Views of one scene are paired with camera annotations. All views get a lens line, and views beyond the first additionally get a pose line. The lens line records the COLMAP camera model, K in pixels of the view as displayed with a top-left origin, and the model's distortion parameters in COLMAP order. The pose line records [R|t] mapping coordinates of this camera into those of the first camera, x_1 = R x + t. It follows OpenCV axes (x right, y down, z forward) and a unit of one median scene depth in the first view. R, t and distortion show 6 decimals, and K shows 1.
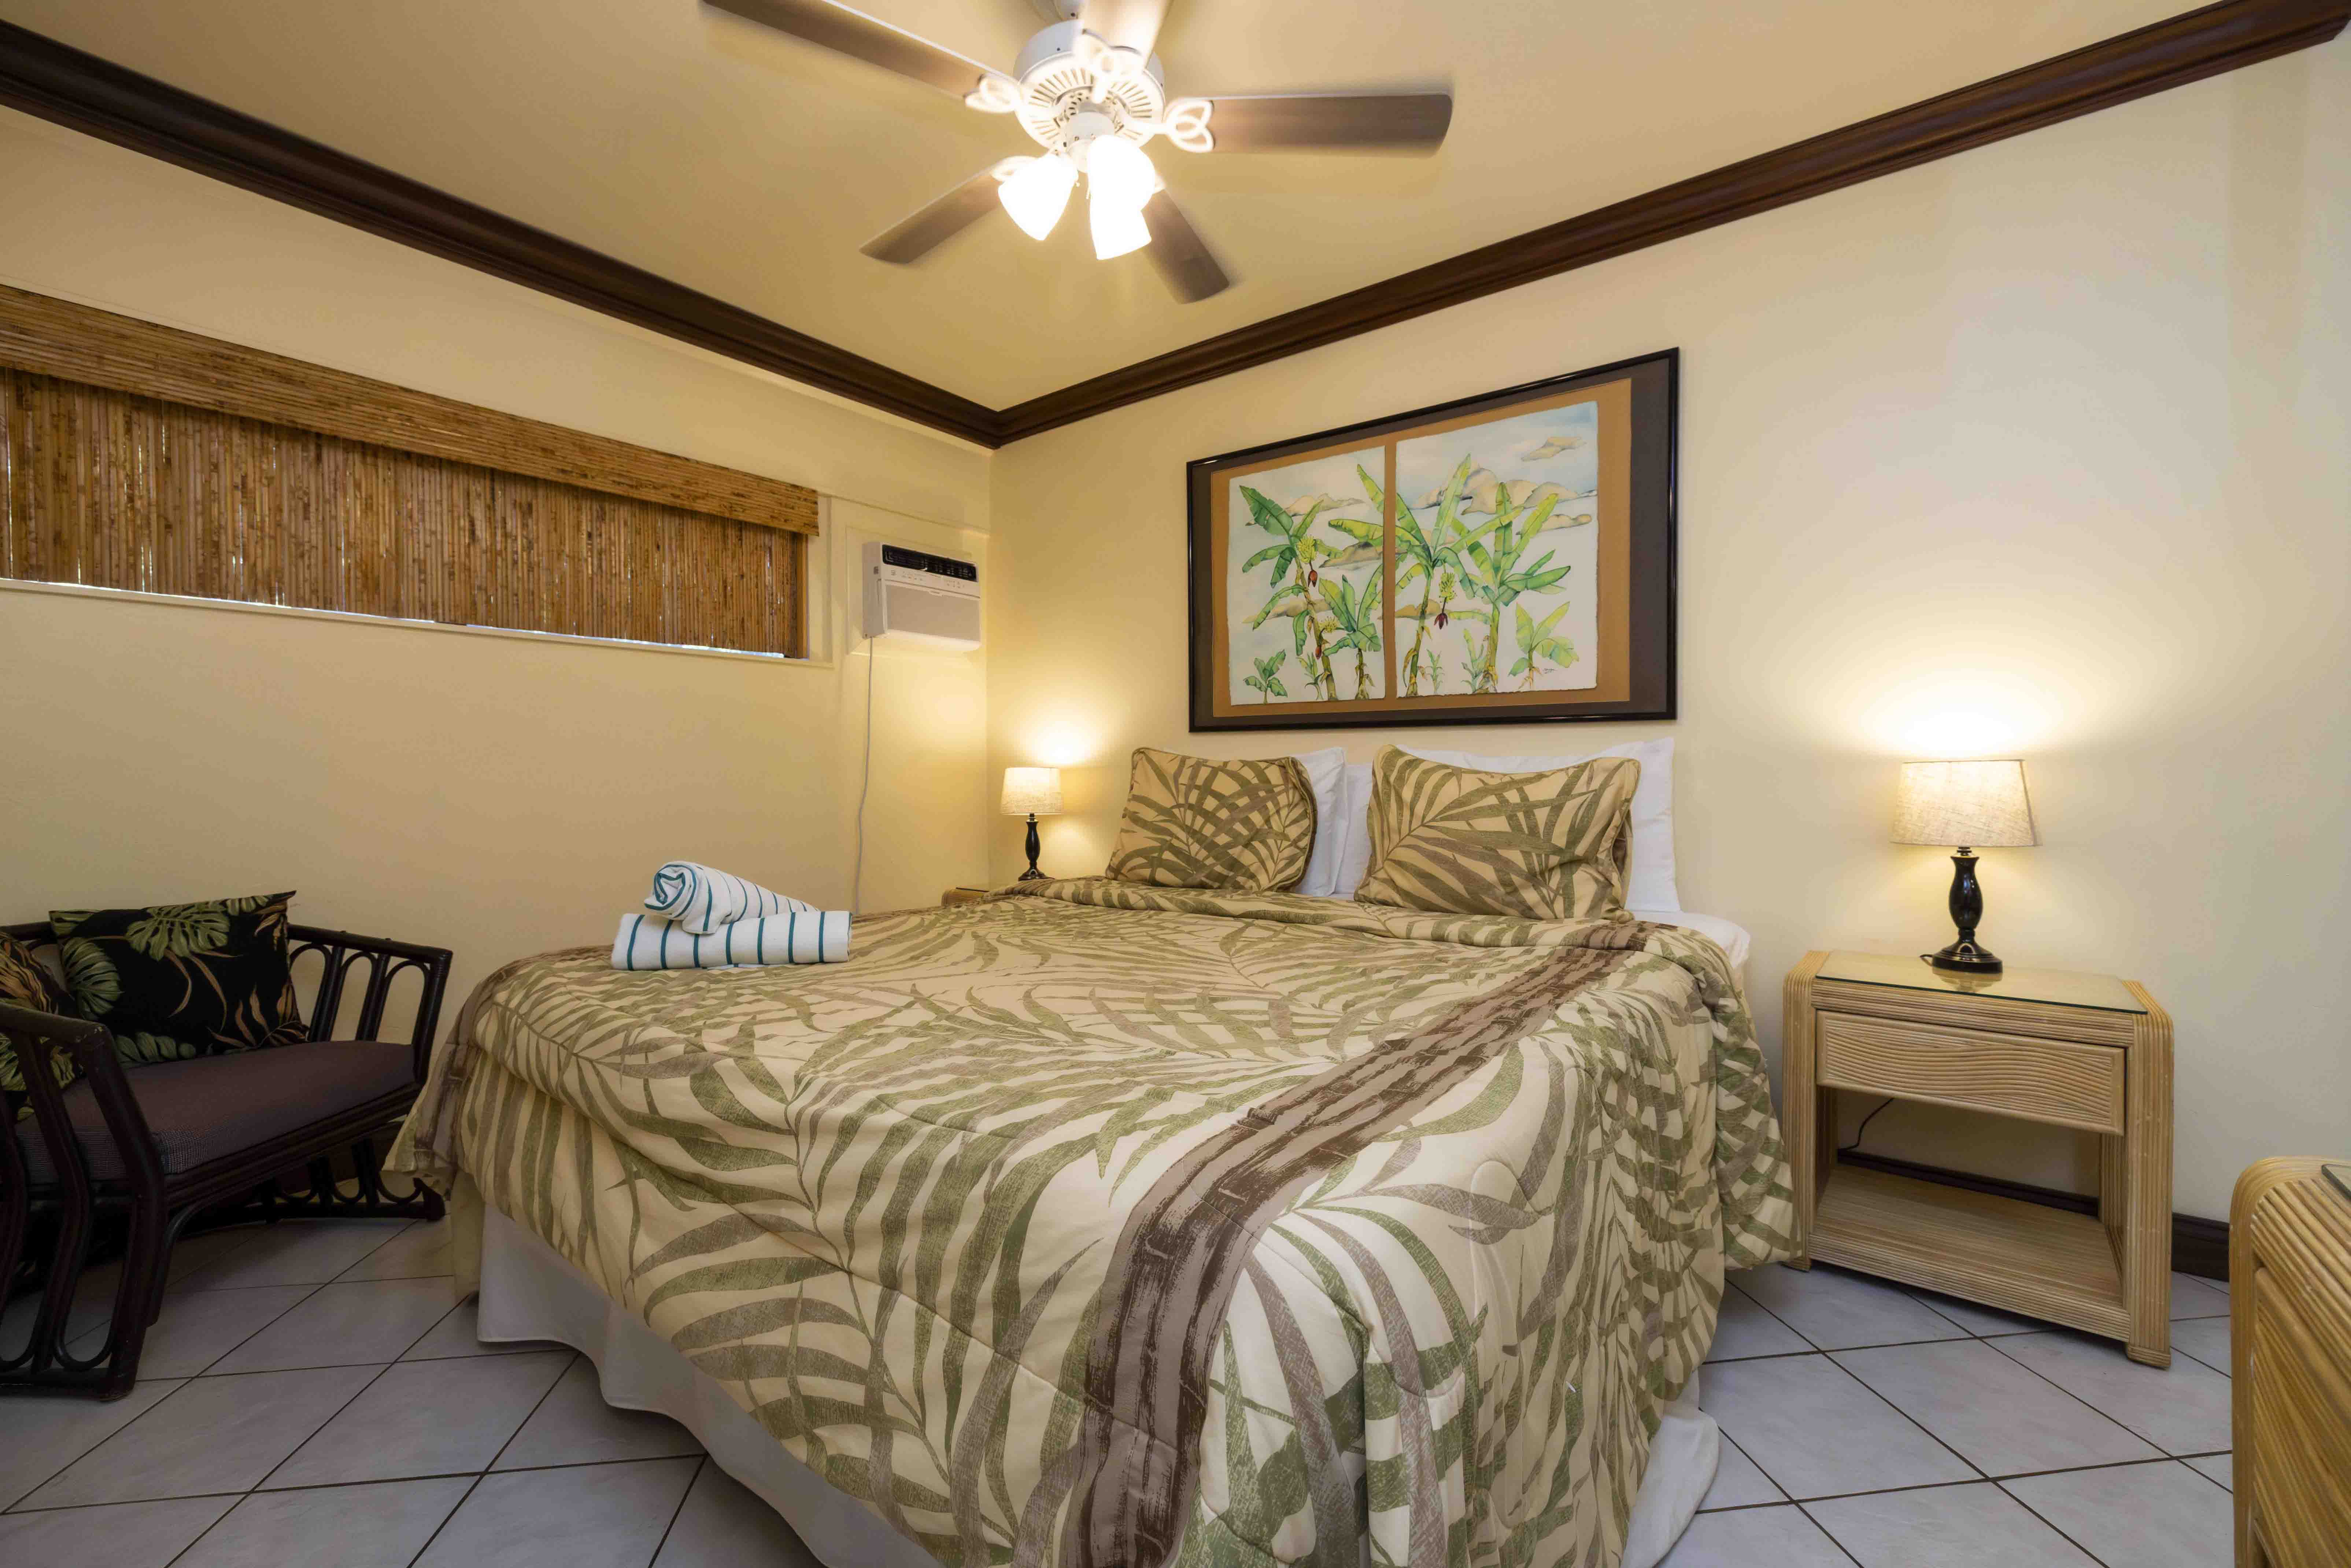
lens RADIAL K [[955.3, 0, 1172.5], [0, 955.3, 776.3], [0, 0, 1]] dist [-0.000417, 0.000091]
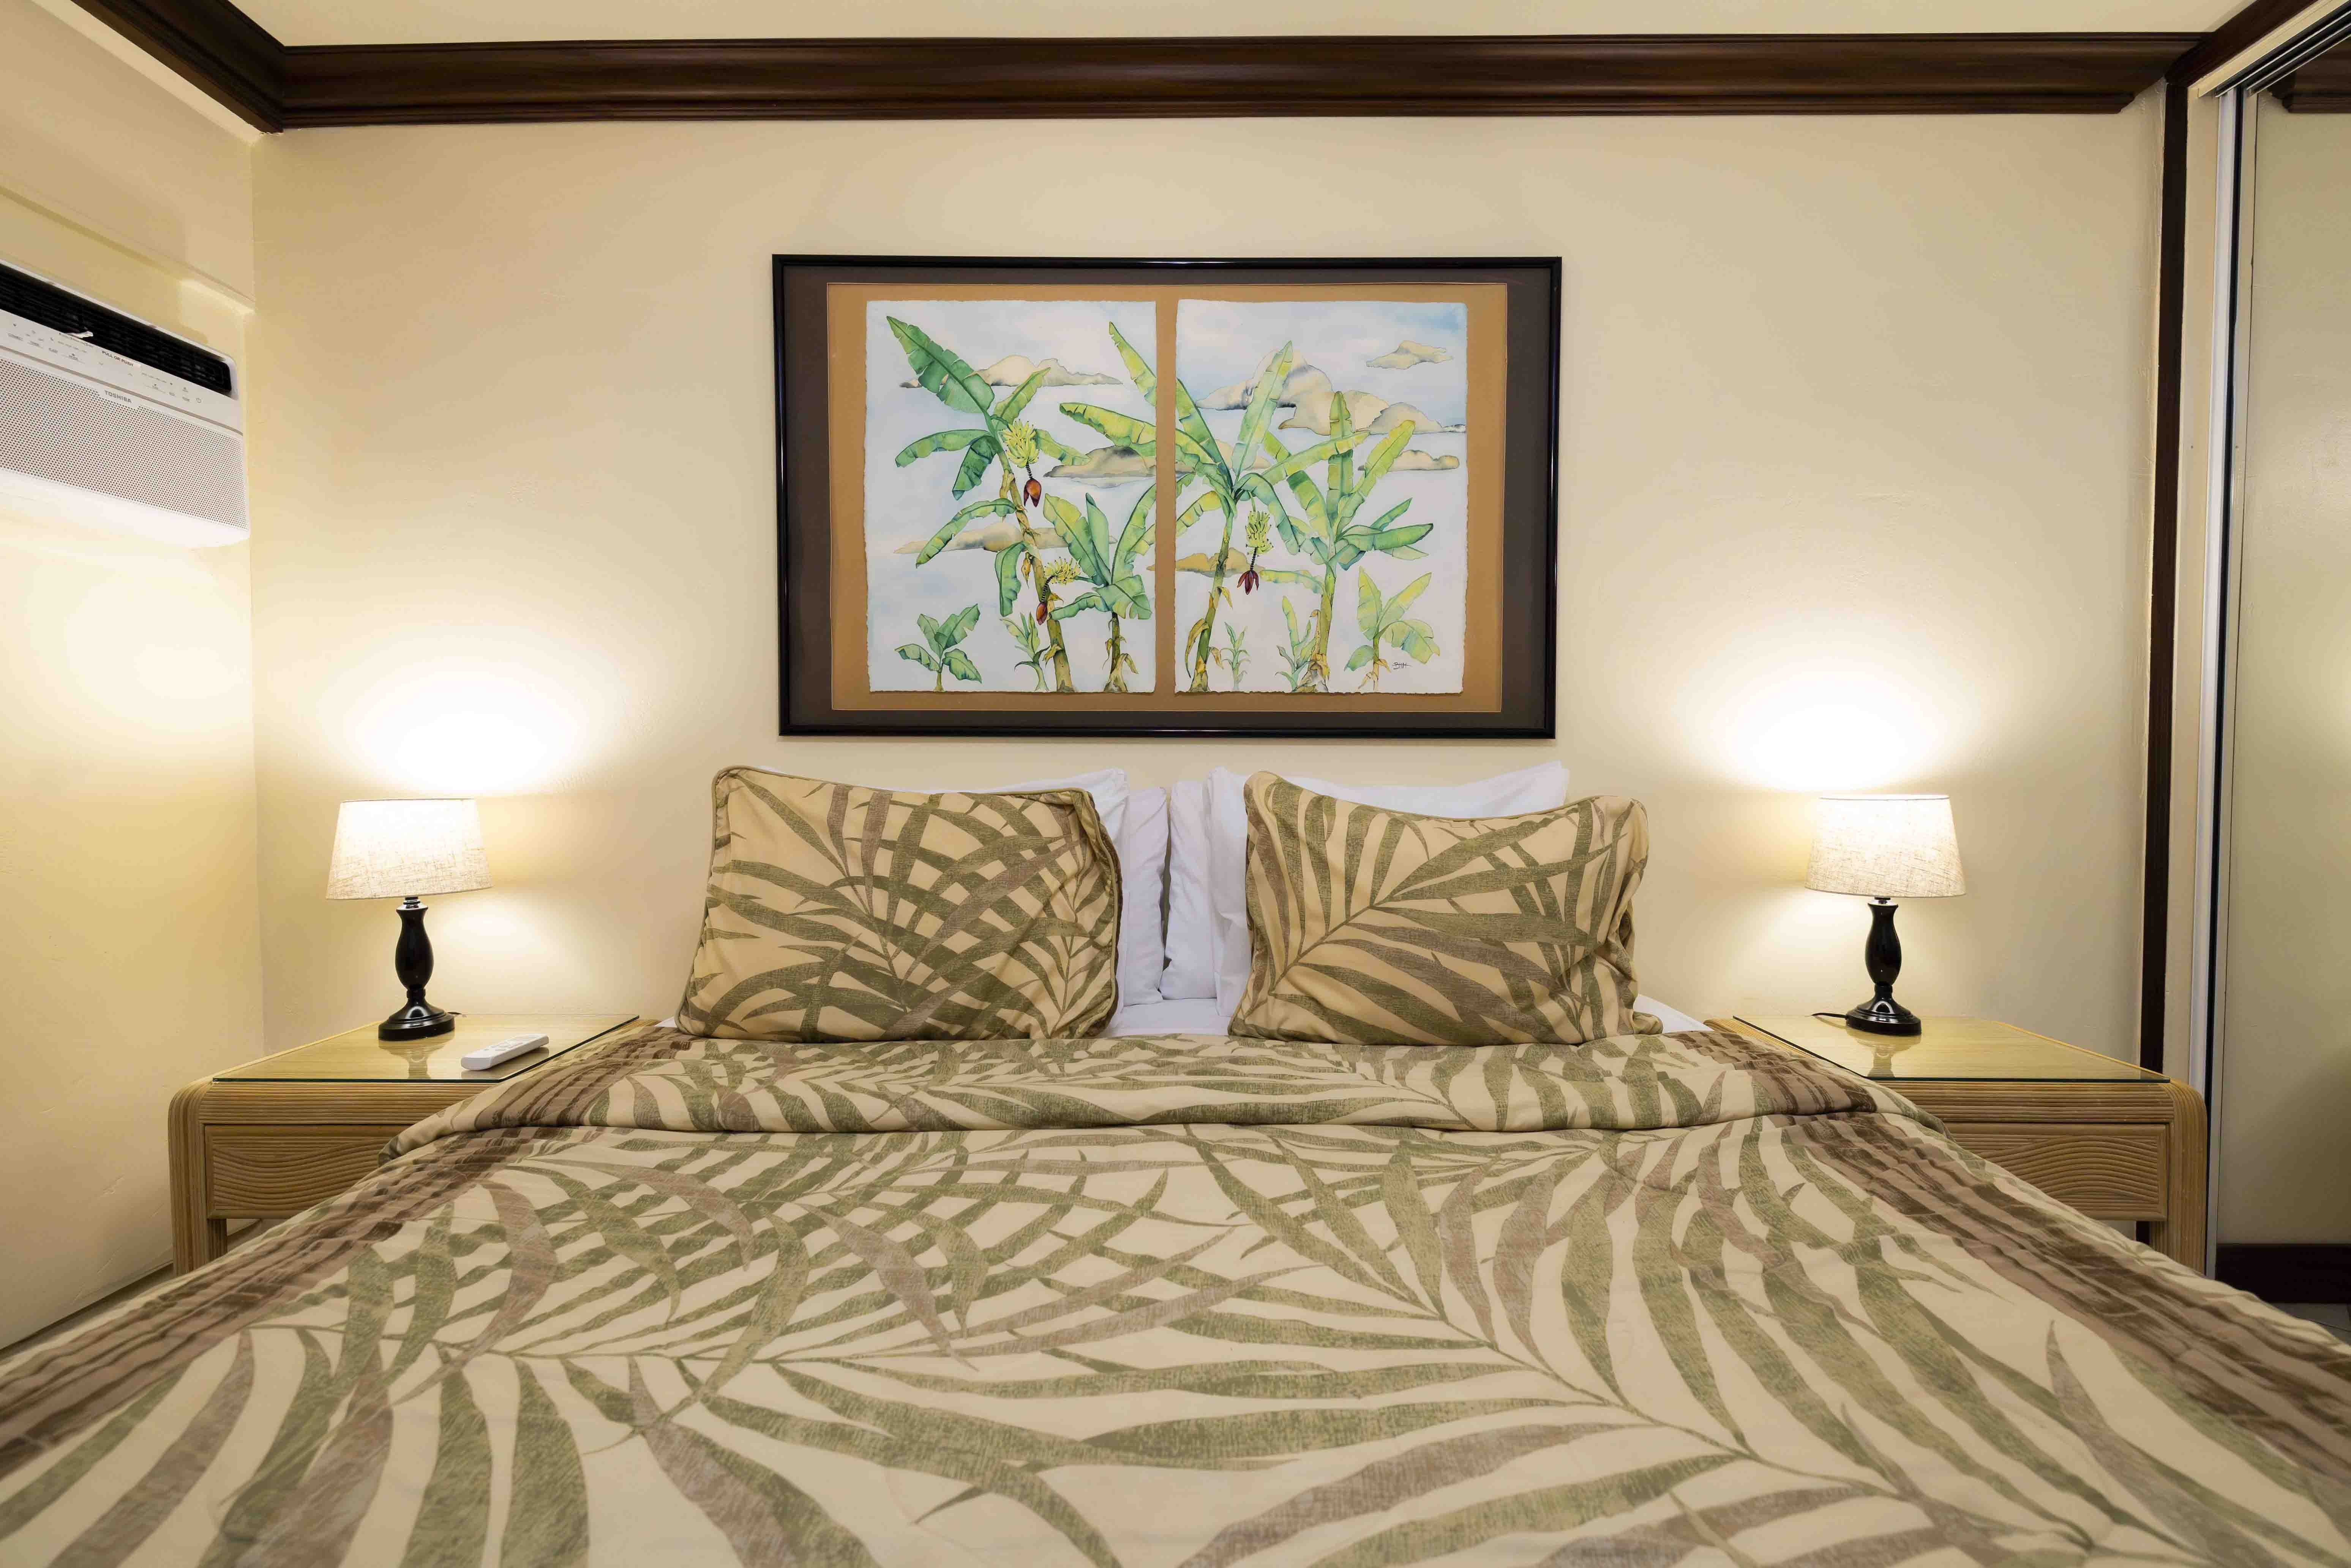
lens RADIAL K [[1006.7, 0, 1168.0], [0, 1006.7, 781.5], [0, 0, 1]] dist [0.001645, 0.000352]
pose [[0.800002, -0.011931, 0.599879, -0.194801], [0.002109, 0.999852, 0.017075, -0.034505], [-0.599994, -0.012395, 0.799909, 0.470595]]
